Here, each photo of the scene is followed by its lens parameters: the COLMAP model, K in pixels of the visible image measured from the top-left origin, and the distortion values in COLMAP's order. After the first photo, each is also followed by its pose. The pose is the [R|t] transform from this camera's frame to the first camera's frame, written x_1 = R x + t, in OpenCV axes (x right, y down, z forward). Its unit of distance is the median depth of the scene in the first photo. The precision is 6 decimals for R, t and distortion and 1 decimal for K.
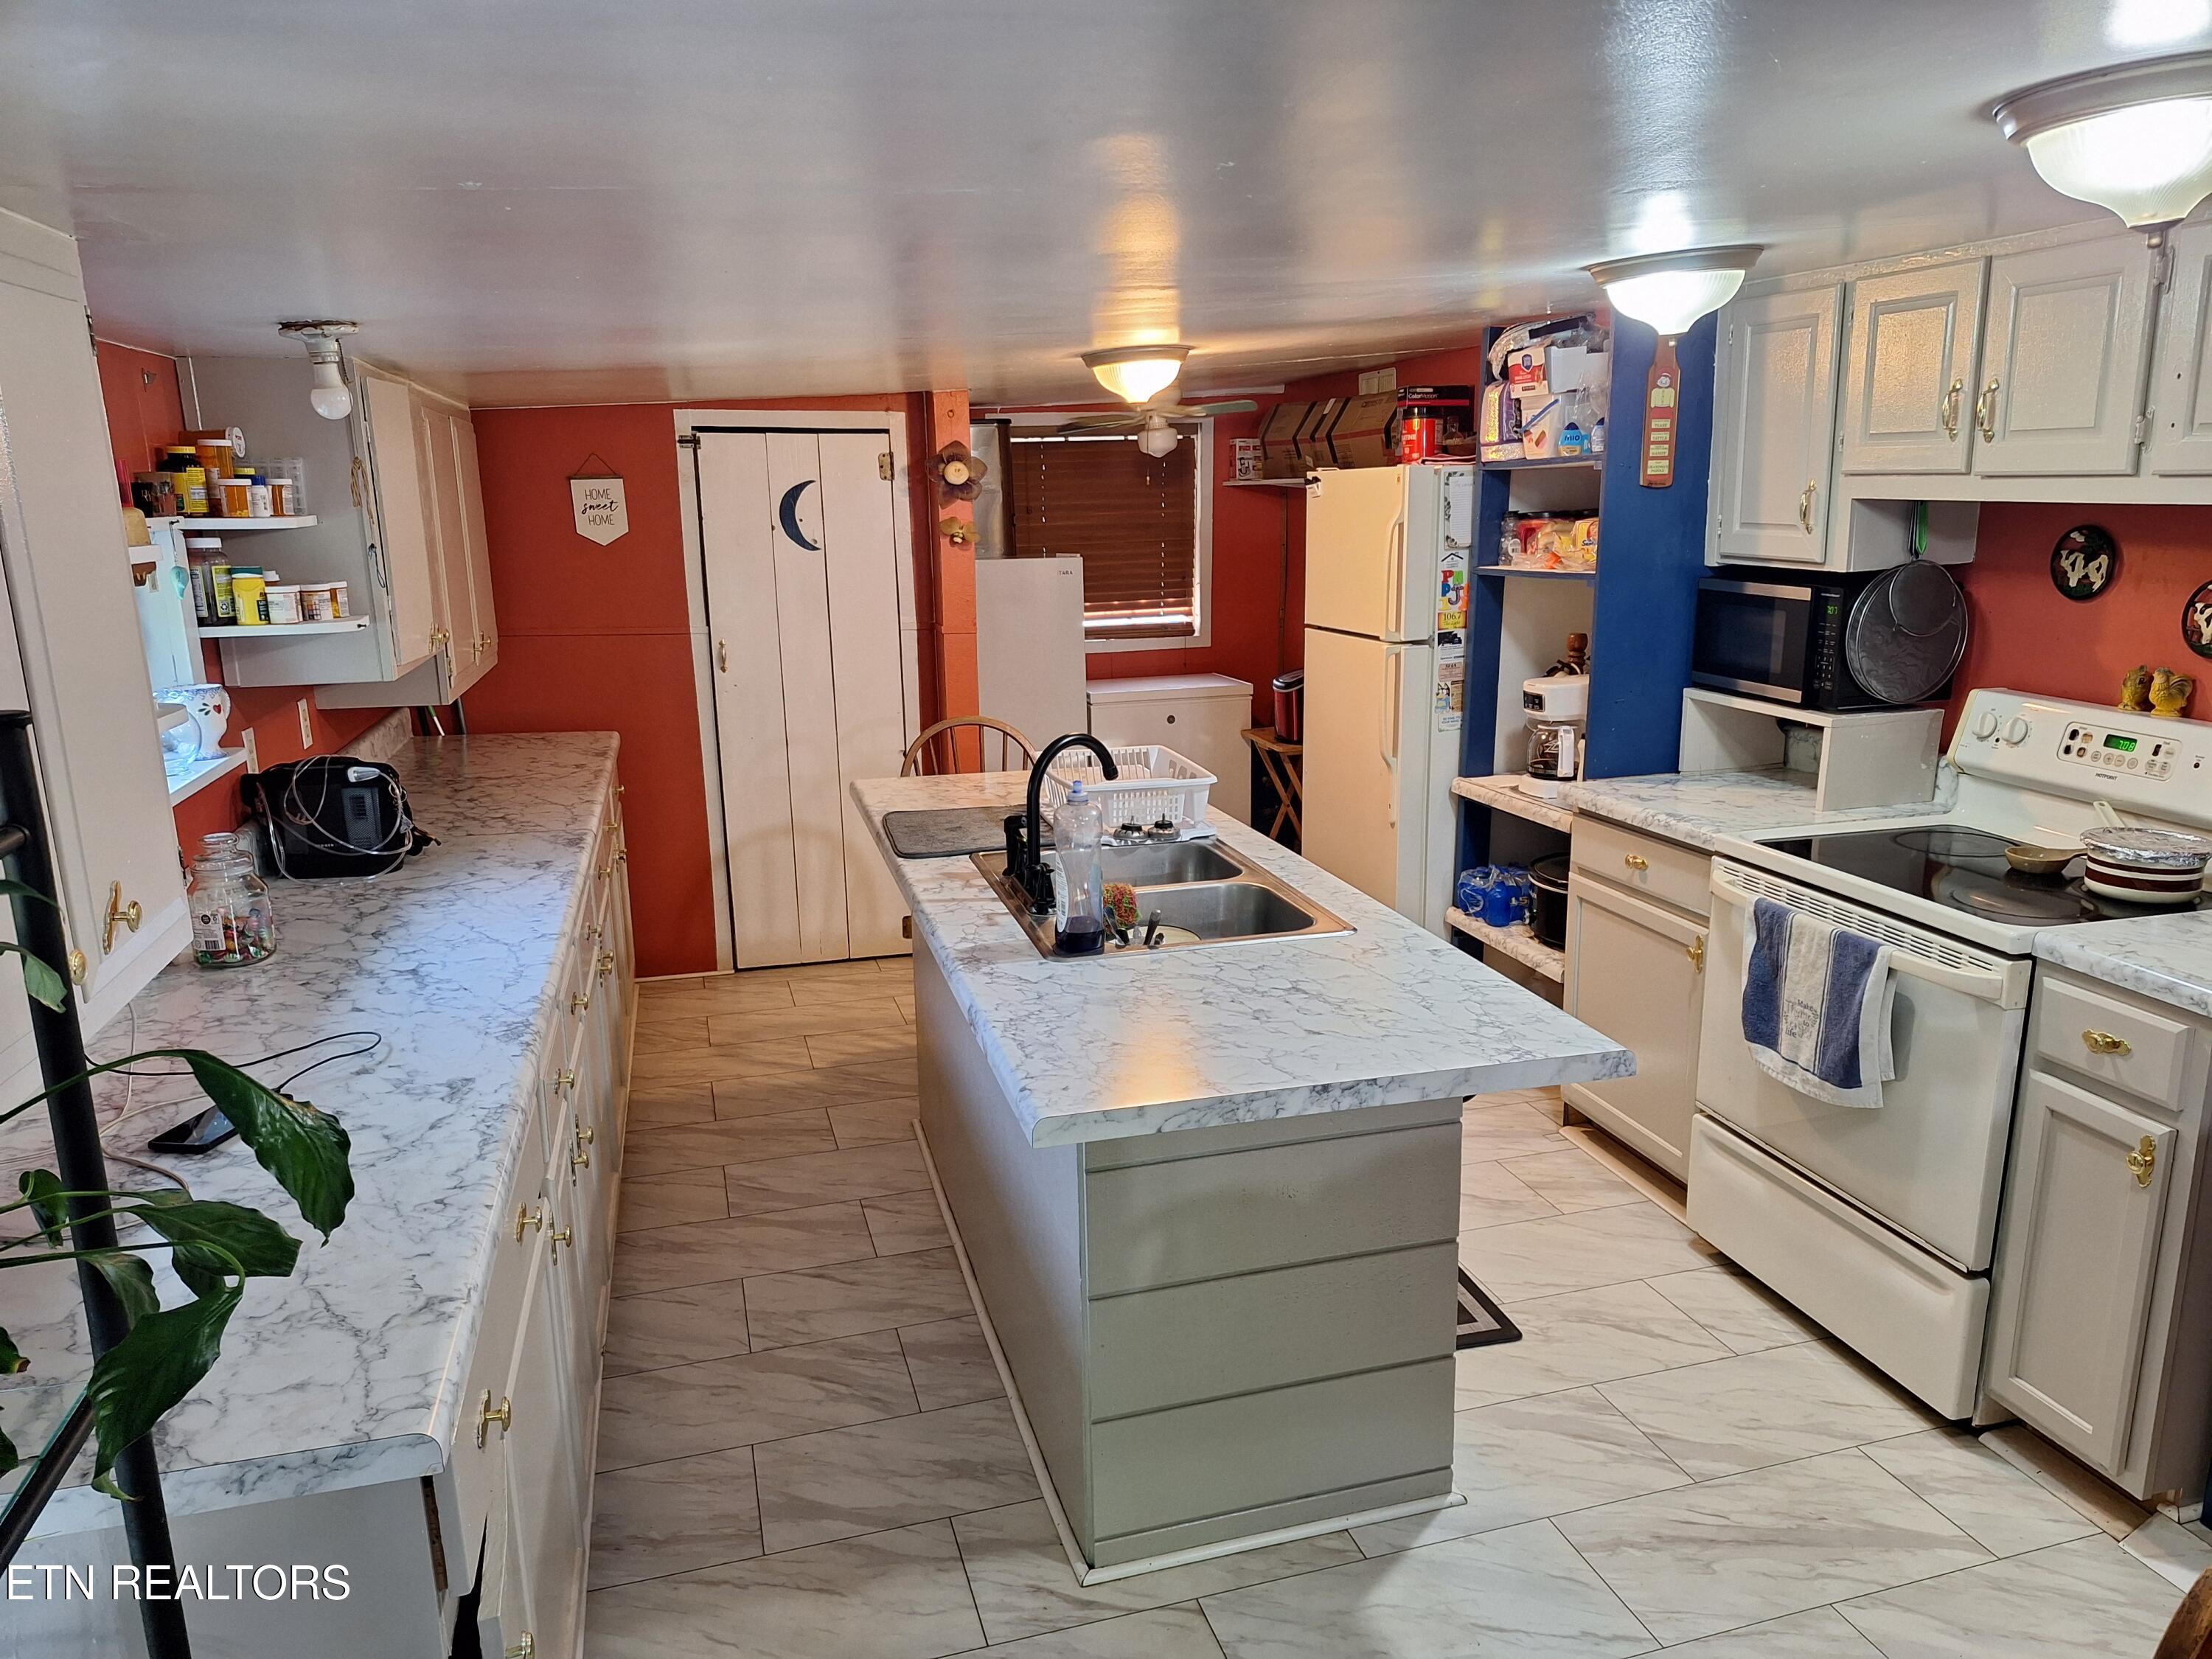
lens RADIAL K [[1512.2, 0, 1106.0], [0, 1512.2, 829.5], [0, 0, 1]] dist [0.102536, -0.127684]
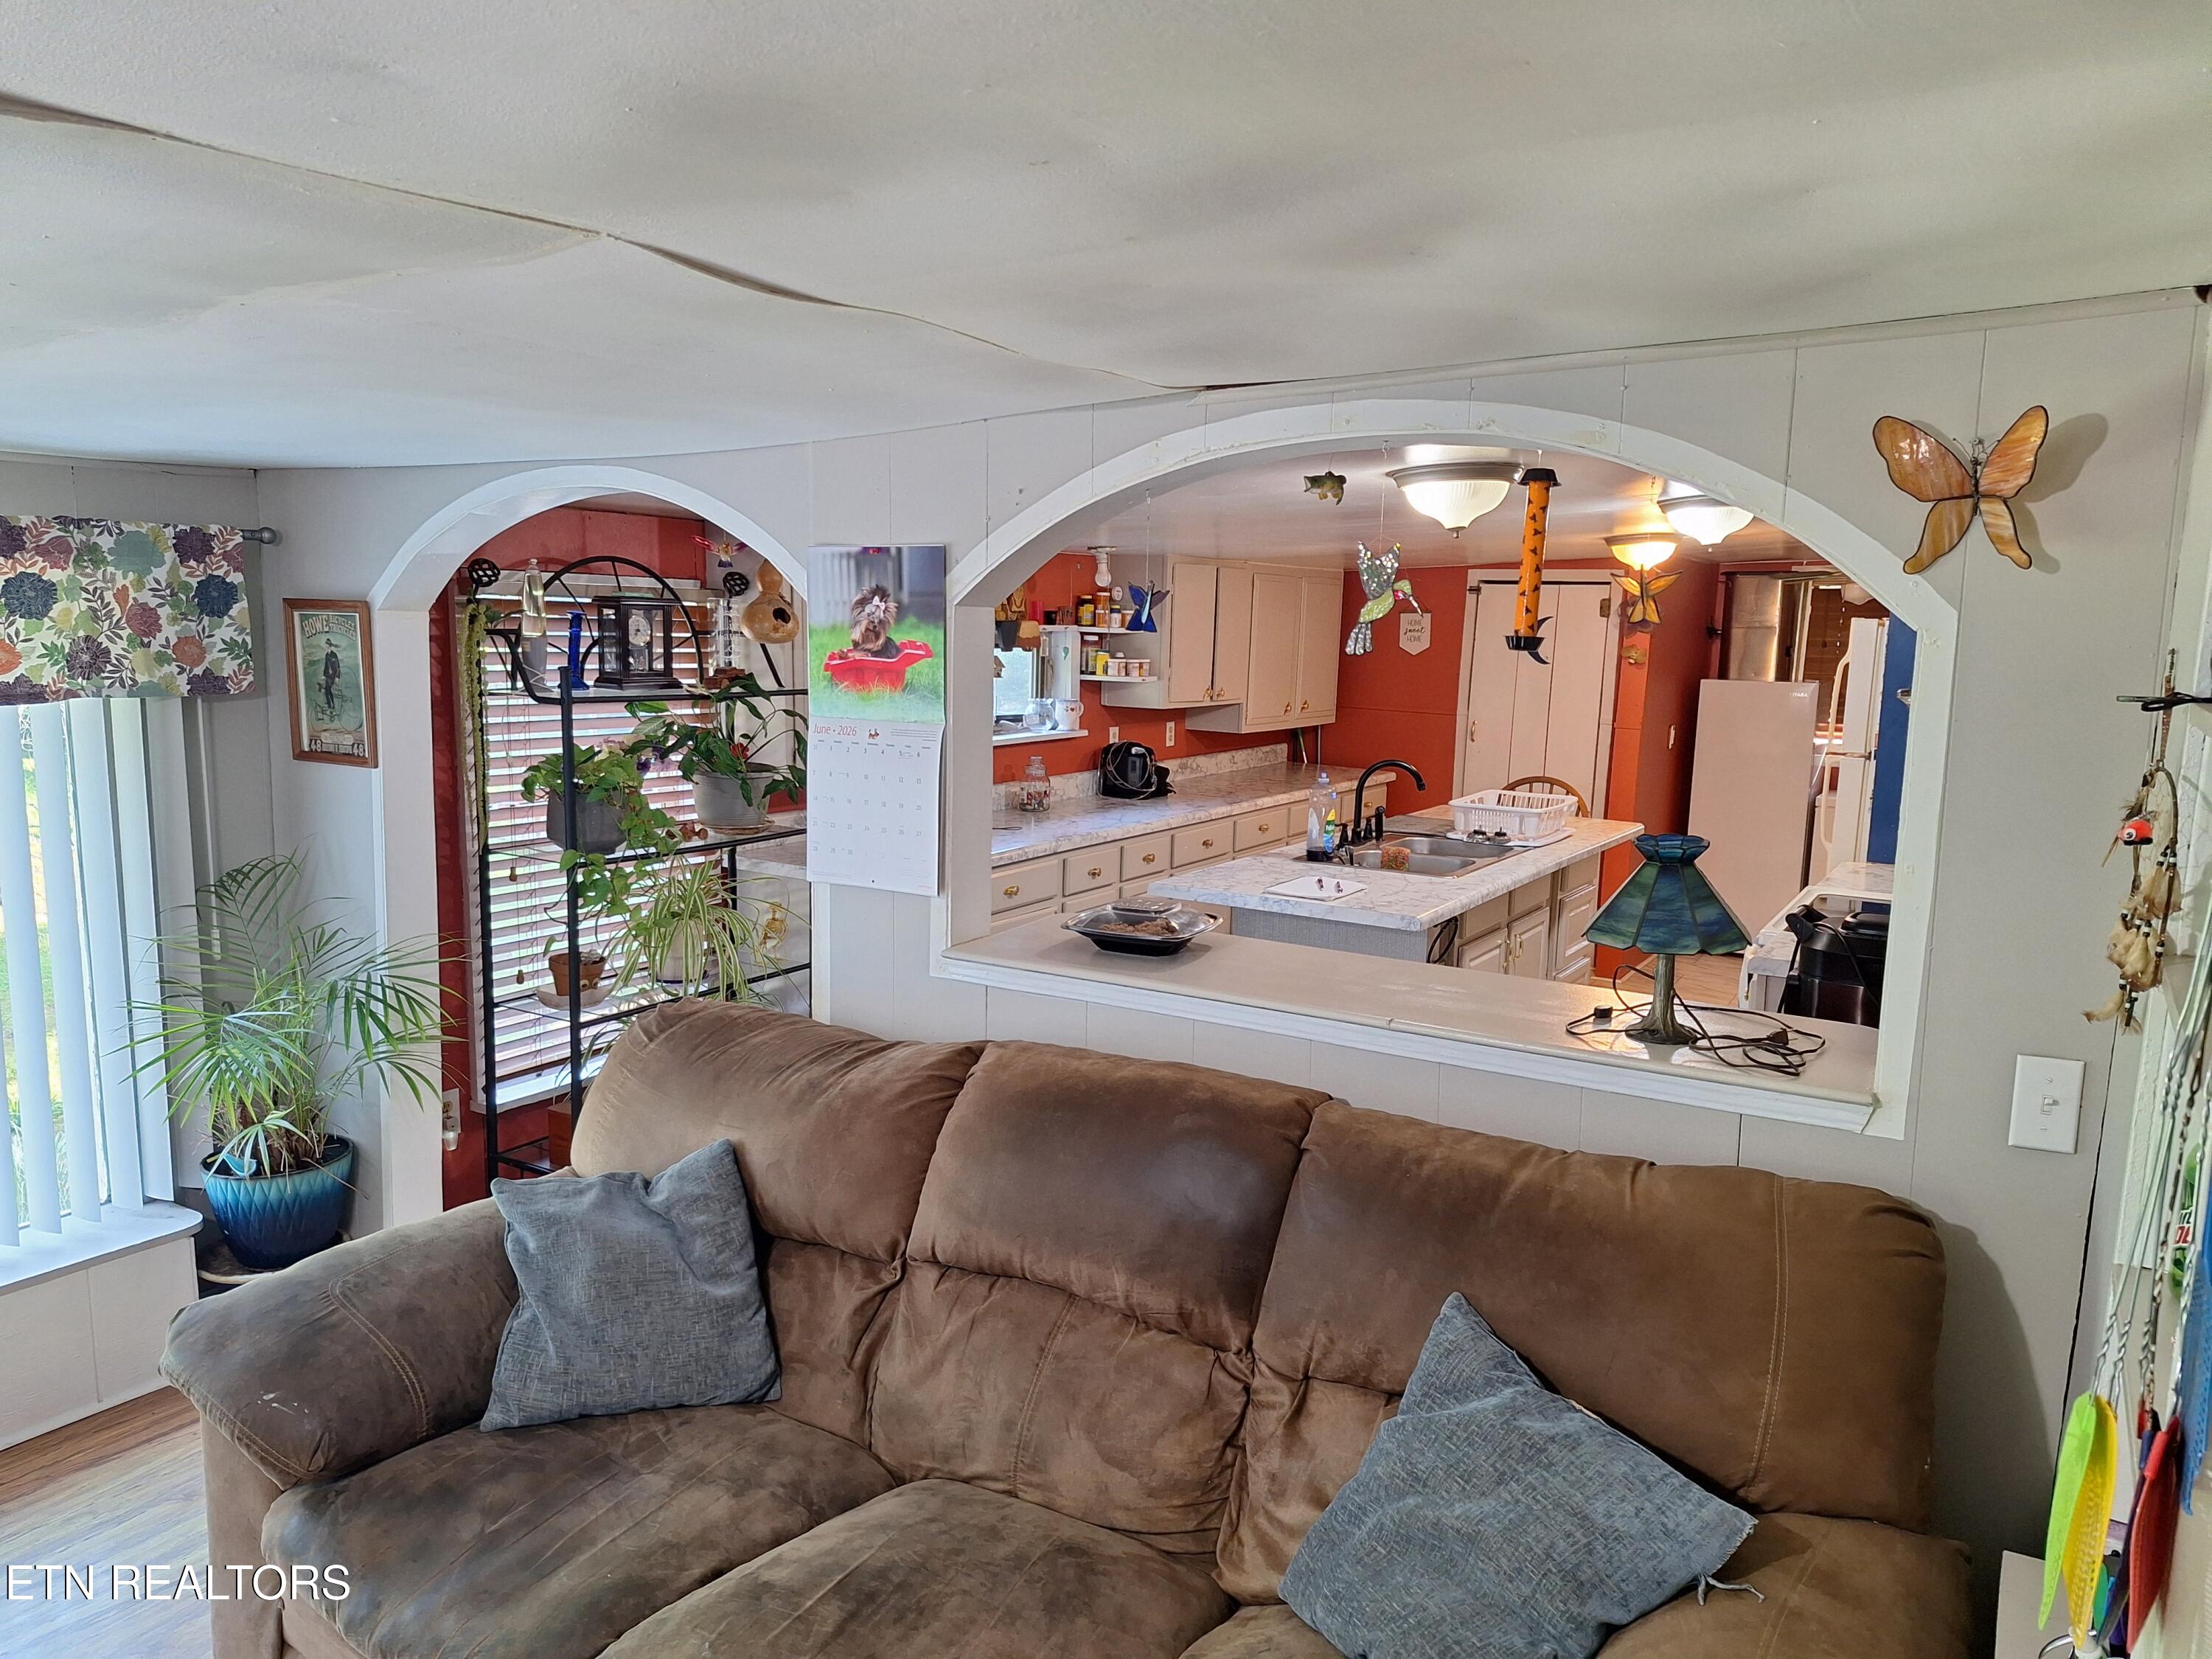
lens RADIAL K [[1512.2, 0, 1106.0], [0, 1512.2, 829.5], [0, 0, 1]] dist [0.102536, -0.127684]
pose [[0.677942, 0.132796, -0.723021, 0.983004], [-0.190449, 0.981696, 0.001731, 0.073547], [0.710017, 0.136525, 0.690824, -0.432674]]
